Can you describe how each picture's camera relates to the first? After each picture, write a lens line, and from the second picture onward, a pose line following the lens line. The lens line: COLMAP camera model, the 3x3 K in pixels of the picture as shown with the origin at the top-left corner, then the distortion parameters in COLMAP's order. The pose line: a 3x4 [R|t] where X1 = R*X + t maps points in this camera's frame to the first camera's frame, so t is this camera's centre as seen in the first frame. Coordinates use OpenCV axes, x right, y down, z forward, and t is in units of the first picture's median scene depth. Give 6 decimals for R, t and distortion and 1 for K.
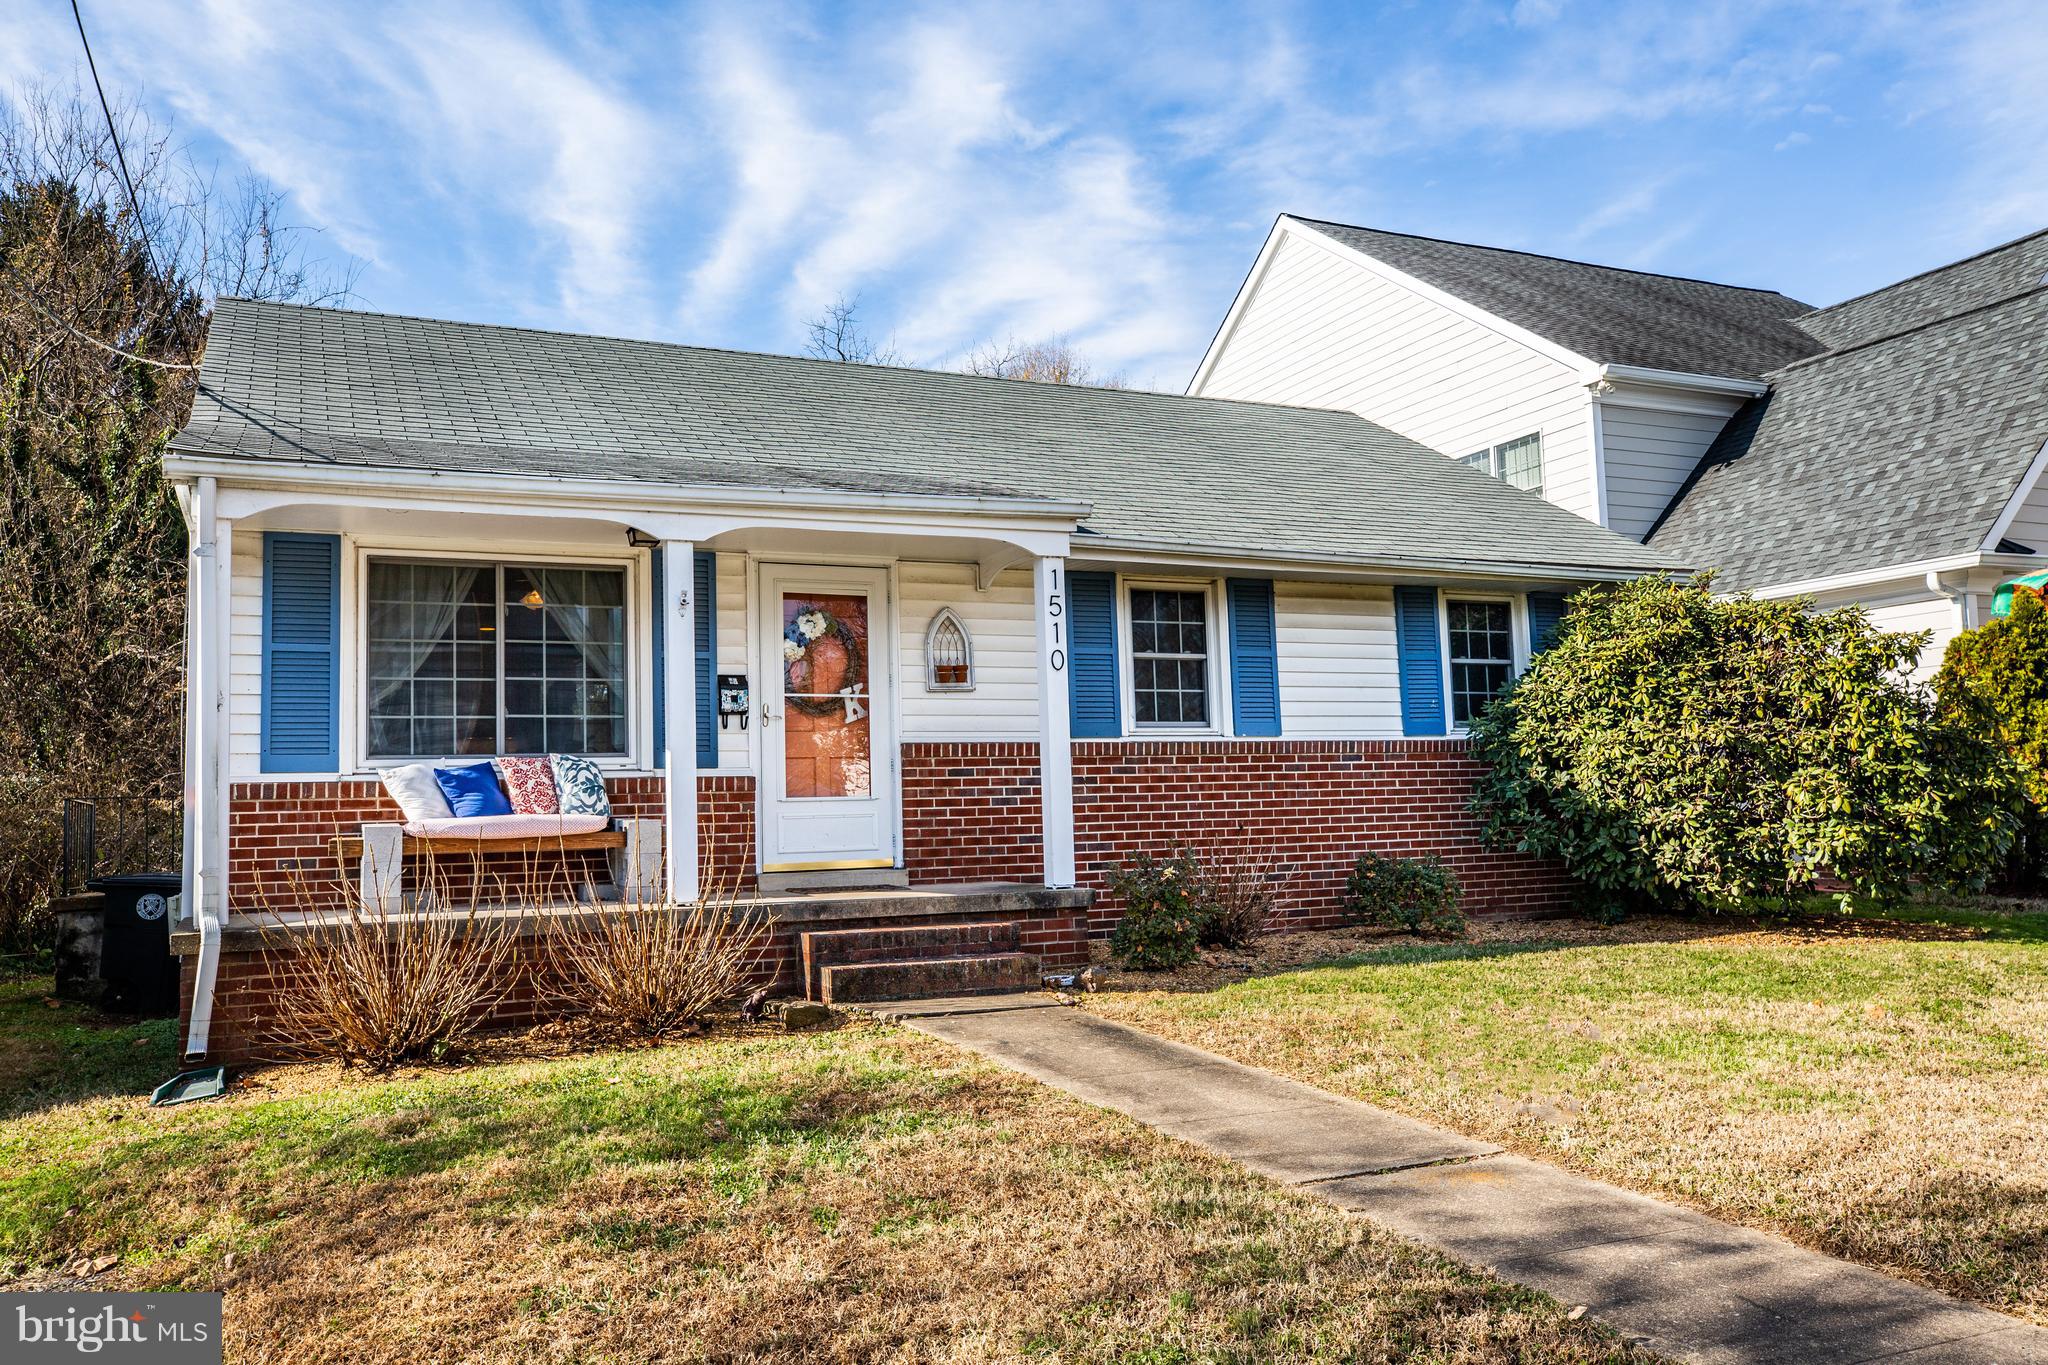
lens RADIAL K [[1571.6, 0, 978.2], [0, 1571.6, 761.2], [0, 0, 1]] dist [0.029230, -0.023346]
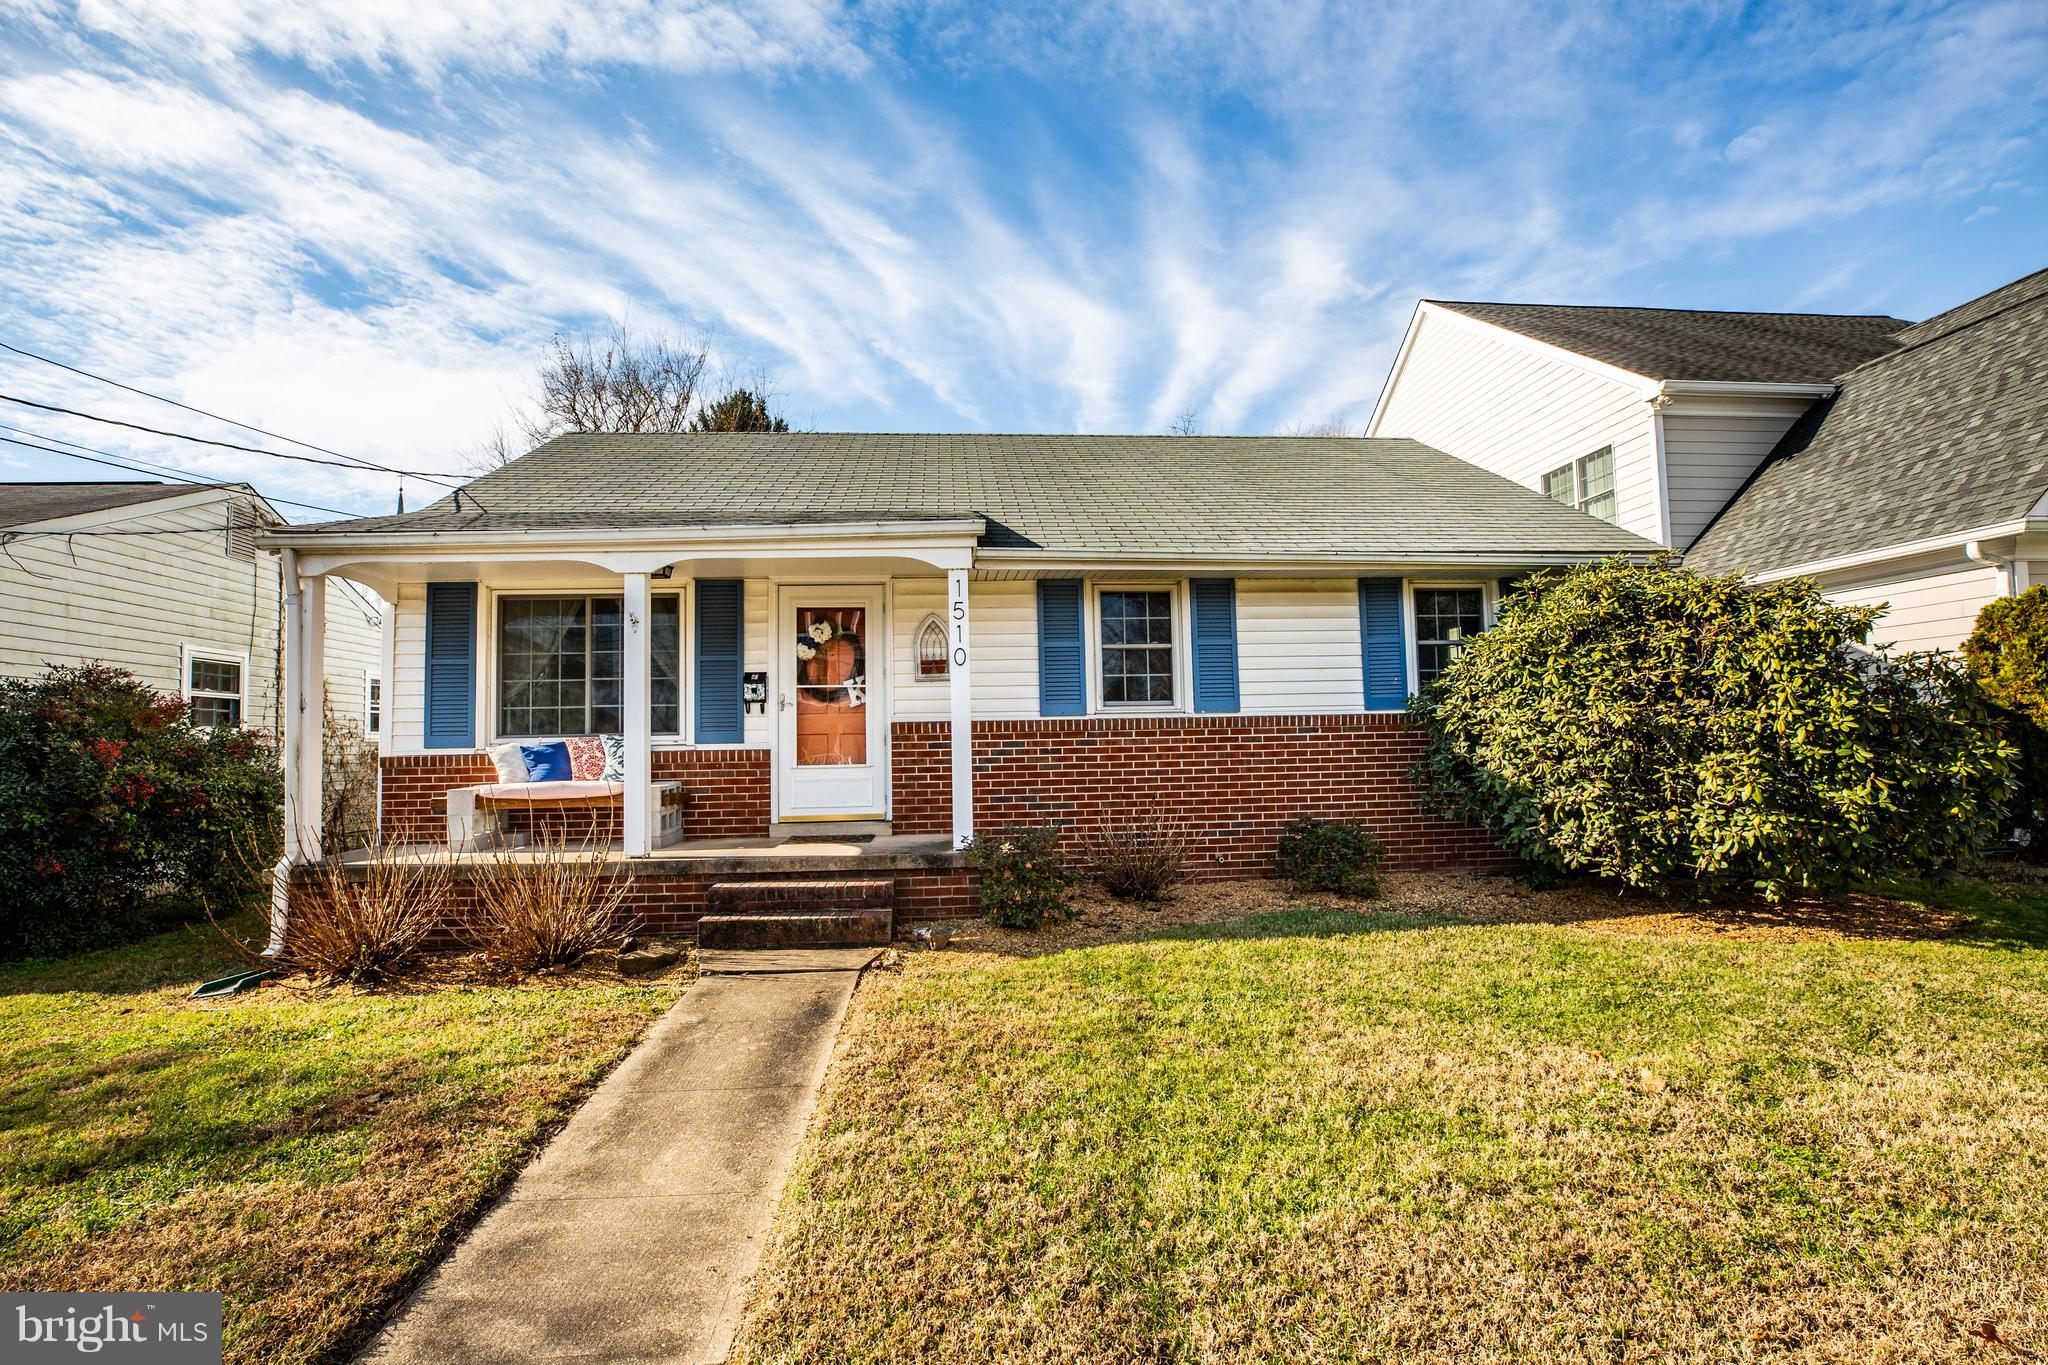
lens RADIAL K [[954.1, 0, 1003.9], [0, 954.1, 727.8], [0, 0, 1]] dist [-0.028472, 0.006815]
pose [[0.943257, 0.002856, -0.332052, 0.271822], [0.006246, 0.999634, 0.026341, -0.025039], [0.332005, -0.026920, 0.942893, 0.283835]]
